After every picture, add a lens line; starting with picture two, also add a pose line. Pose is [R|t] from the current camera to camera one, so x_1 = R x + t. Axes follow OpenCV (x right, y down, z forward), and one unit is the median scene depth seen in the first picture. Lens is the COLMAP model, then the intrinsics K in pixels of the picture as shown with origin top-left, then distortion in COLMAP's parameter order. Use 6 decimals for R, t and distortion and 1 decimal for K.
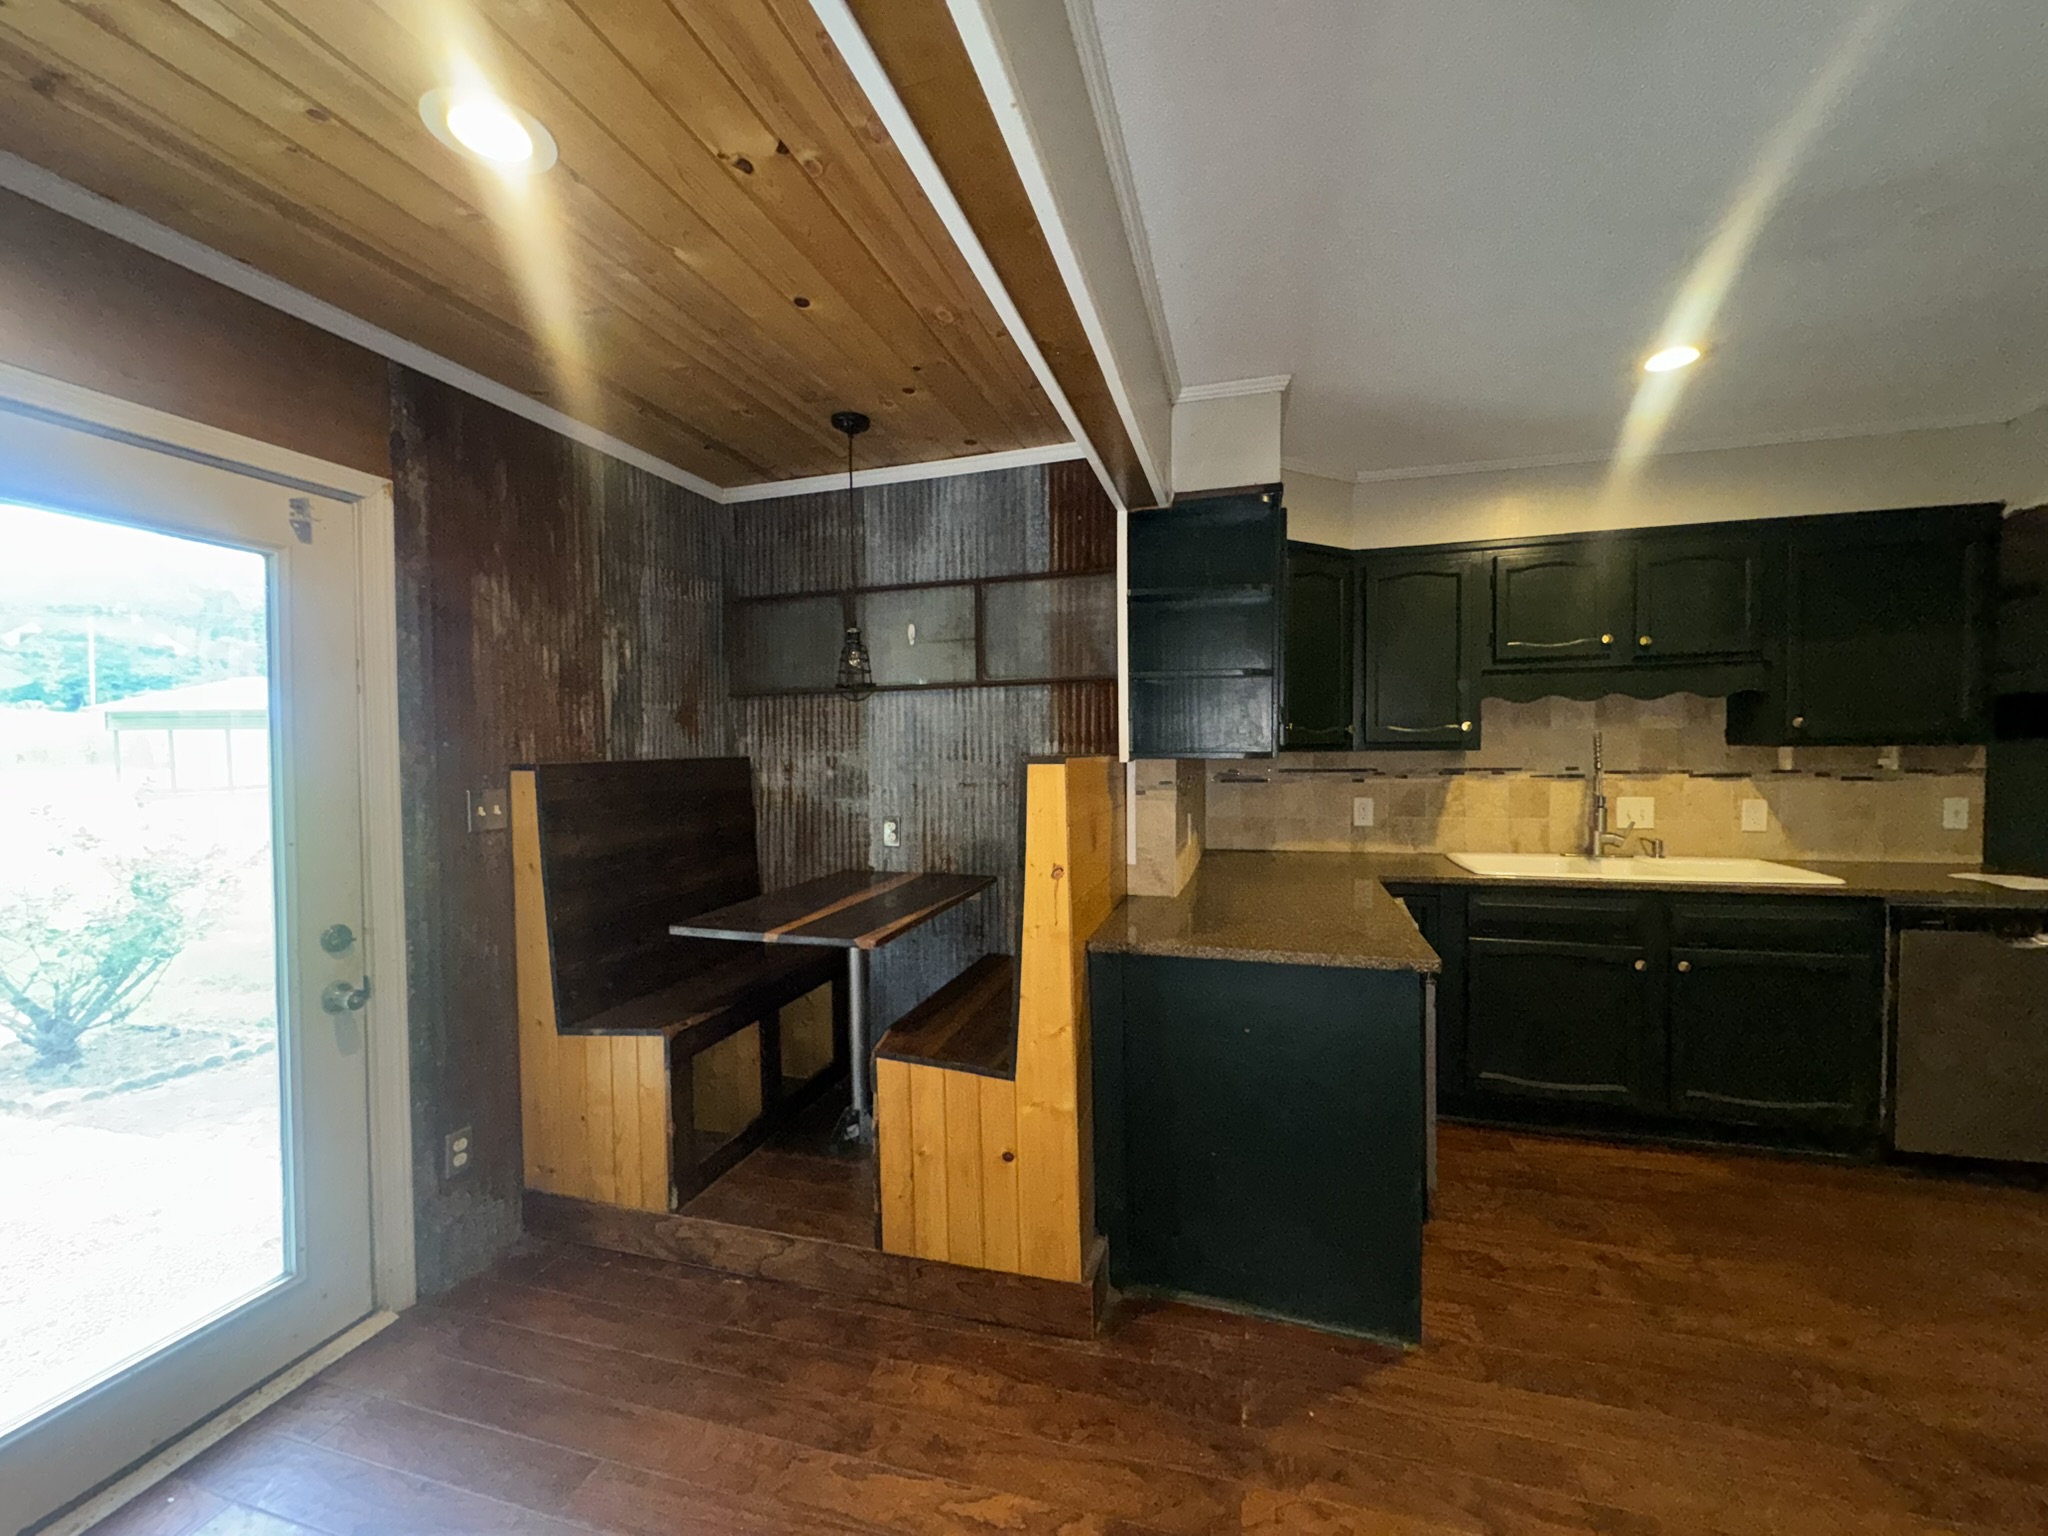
lens RADIAL K [[816.5, 0, 1024.7], [0, 816.5, 769.5], [0, 0, 1]] dist [0.001260, 0.000243]
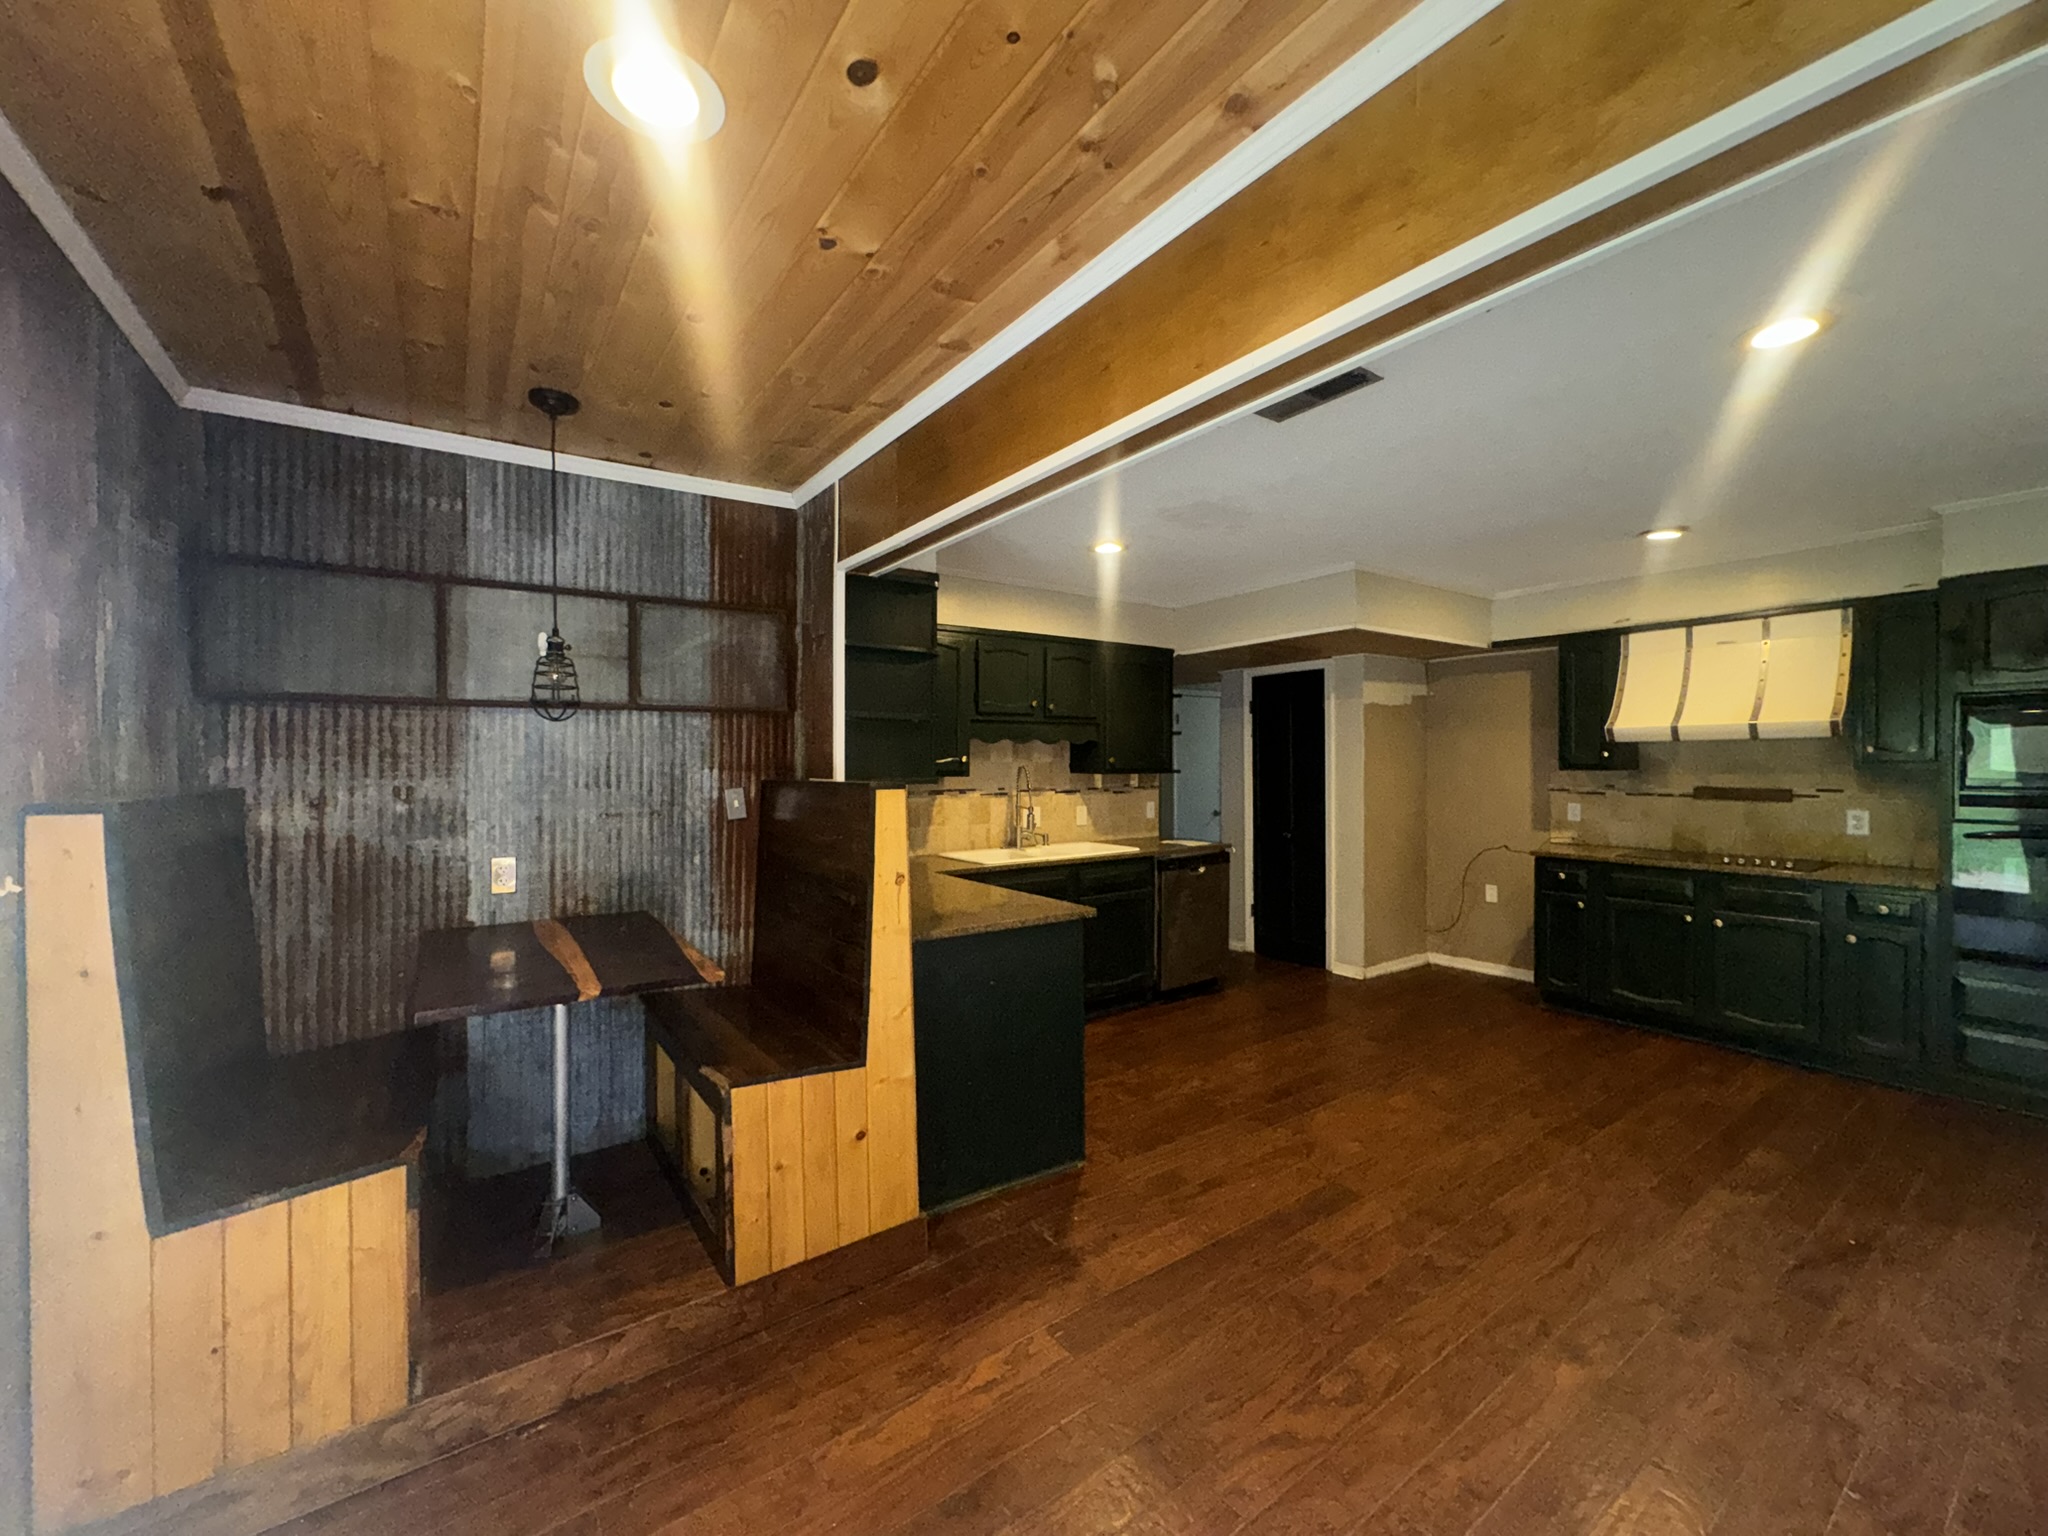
lens RADIAL K [[816.5, 0, 1027.5], [0, 816.5, 766.9], [0, 0, 1]] dist [0.001260, 0.000243]
pose [[0.620500, 0.007295, 0.784173, -0.500406], [0.018889, 0.999528, -0.024244, -0.004299], [-0.783979, 0.029856, 0.620069, 0.063929]]
